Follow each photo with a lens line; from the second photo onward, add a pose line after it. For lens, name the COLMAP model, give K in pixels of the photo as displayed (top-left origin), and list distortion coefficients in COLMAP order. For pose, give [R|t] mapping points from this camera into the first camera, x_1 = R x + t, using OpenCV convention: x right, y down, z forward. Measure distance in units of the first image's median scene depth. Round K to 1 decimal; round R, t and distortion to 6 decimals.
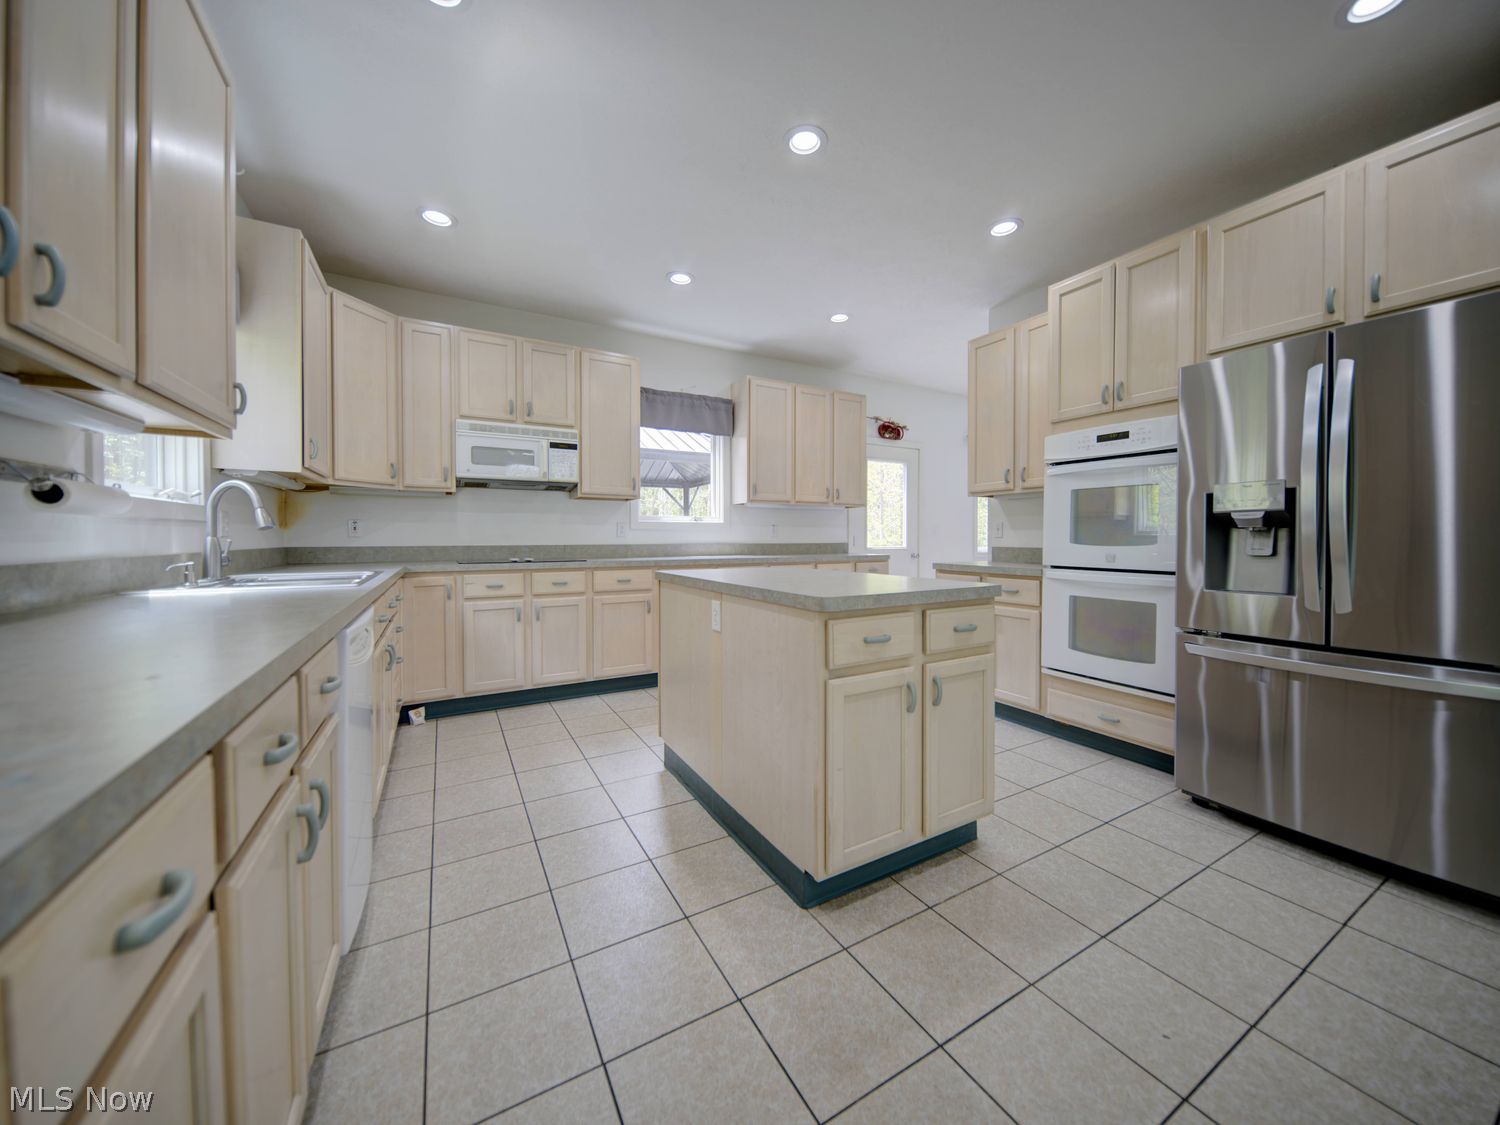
lens RADIAL K [[542.9, 0, 755.9], [0, 542.9, 545.4], [0, 0, 1]] dist [0.008242, -0.004741]
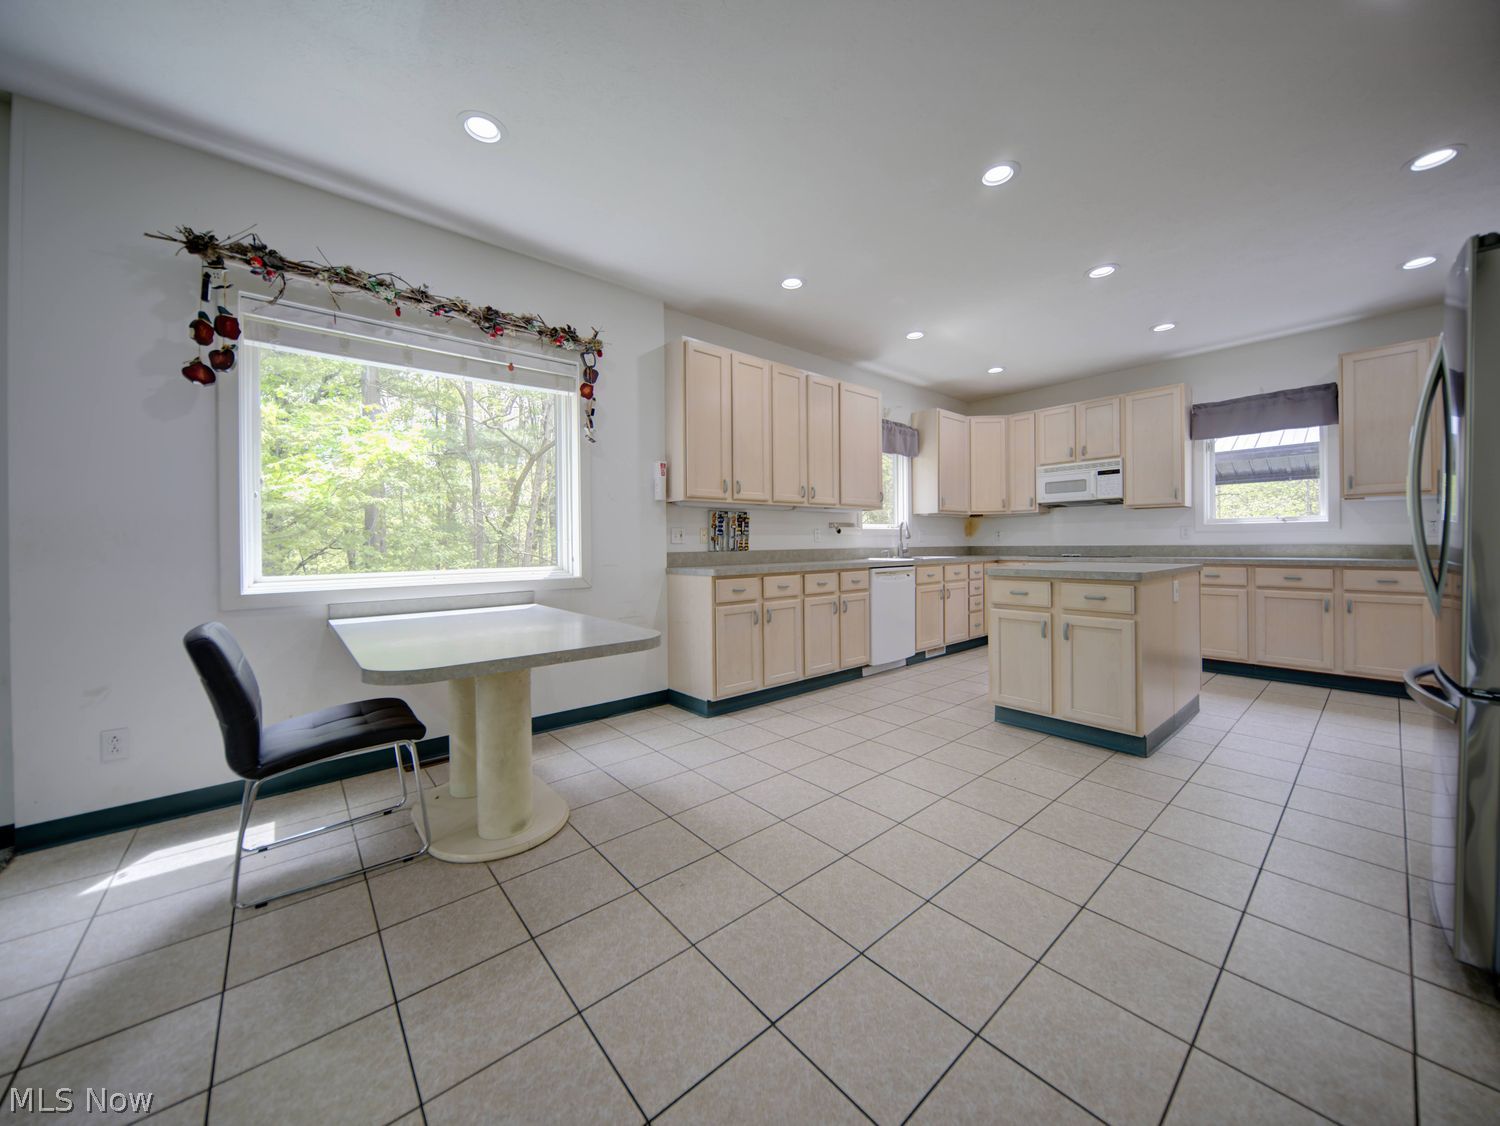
lens RADIAL K [[547.2, 0, 756.4], [0, 547.2, 543.1], [0, 0, 1]] dist [0.001050, -0.000155]
pose [[0.188728, -0.002033, -0.982027, 1.052508], [-0.006170, 0.999976, -0.003256, 0.004582], [0.982010, 0.006674, 0.188711, -0.151115]]
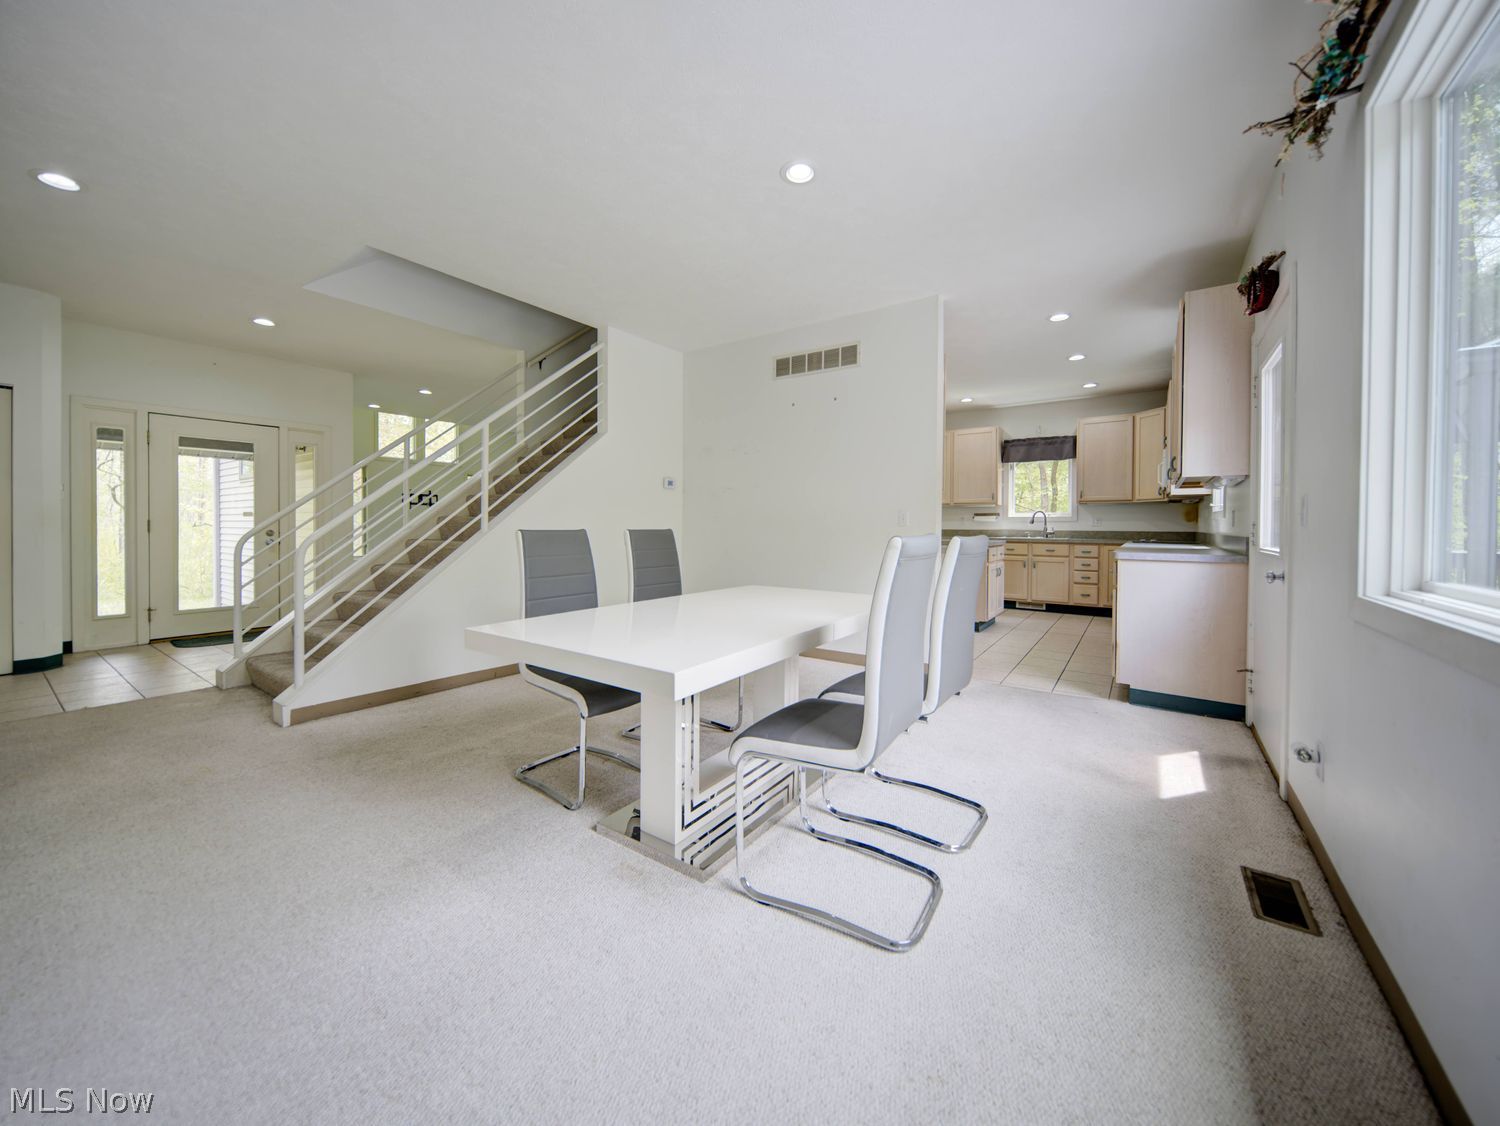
lens RADIAL K [[553.9, 0, 756.6], [0, 553.9, 534.8], [0, 0, 1]] dist [0.000797, -0.000266]
pose [[-0.905328, 0.002879, -0.424702, 1.583568], [-0.011114, 0.999474, 0.030467, -0.032508], [0.424567, 0.032302, -0.904820, 2.408107]]
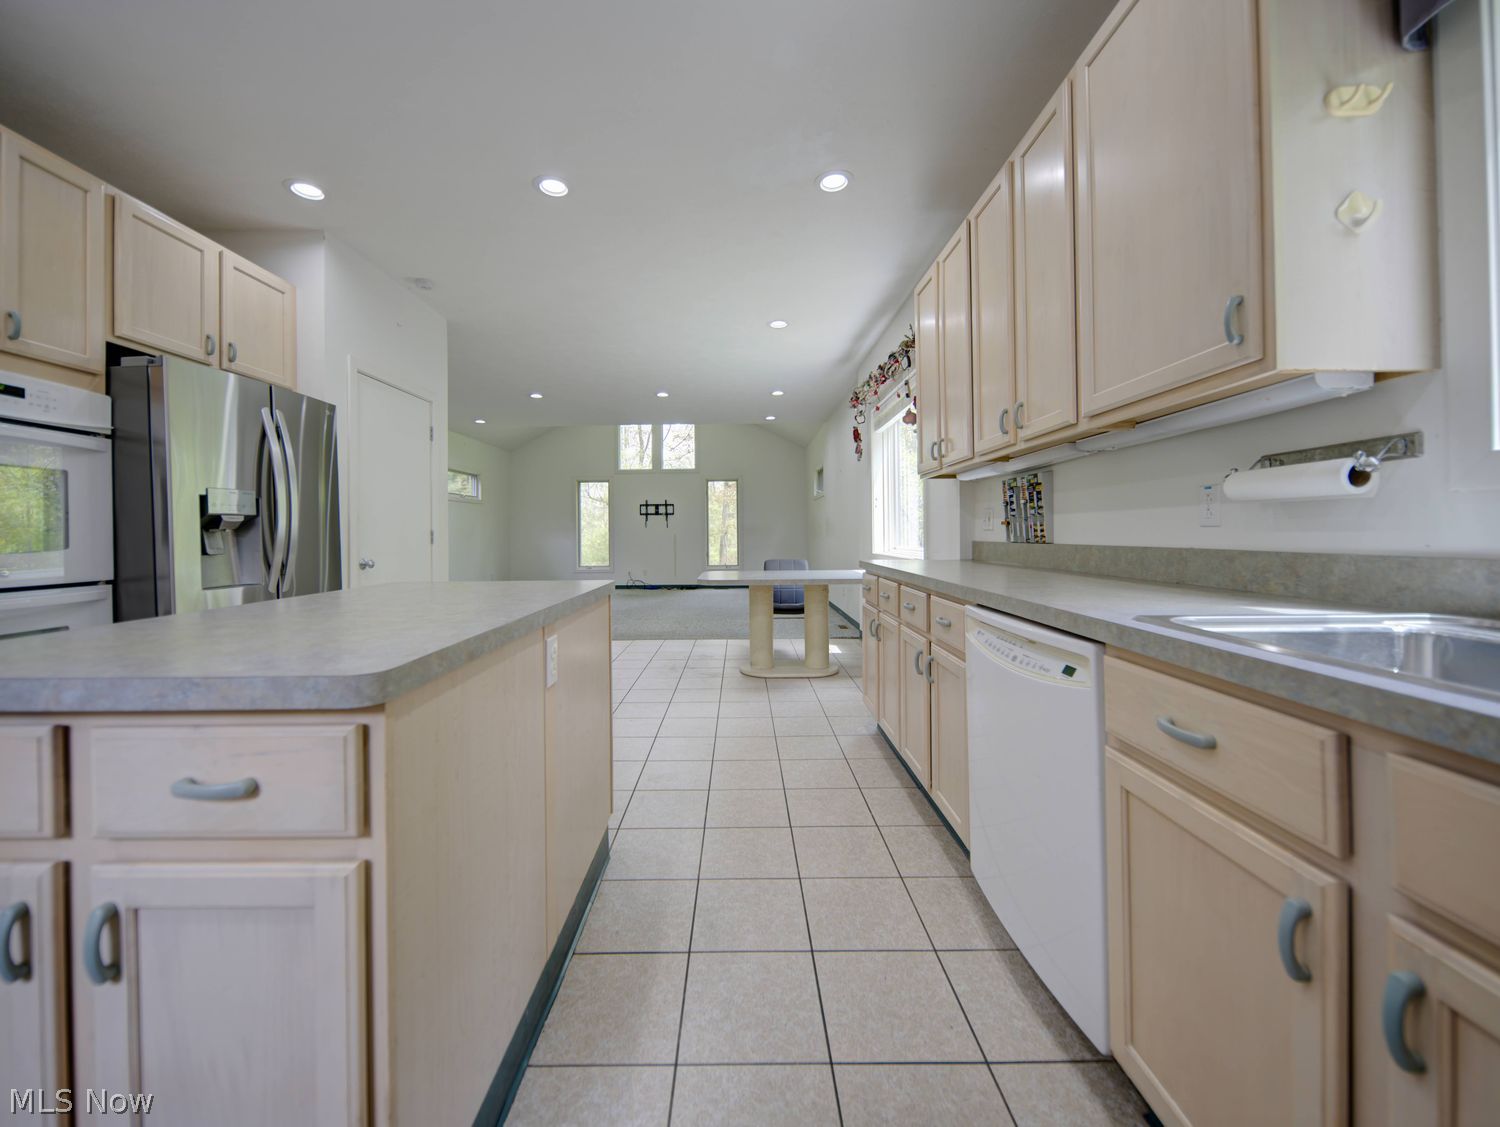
lens RADIAL K [[583.9, 0, 737.0], [0, 583.9, 531.0], [0, 0, 1]] dist [-0.000195, -0.002631]
pose [[-0.863414, 0.010478, 0.504388, -0.420259], [0.018702, 0.999762, 0.011246, -0.015999], [-0.504150, 0.019143, -0.863404, 1.037207]]
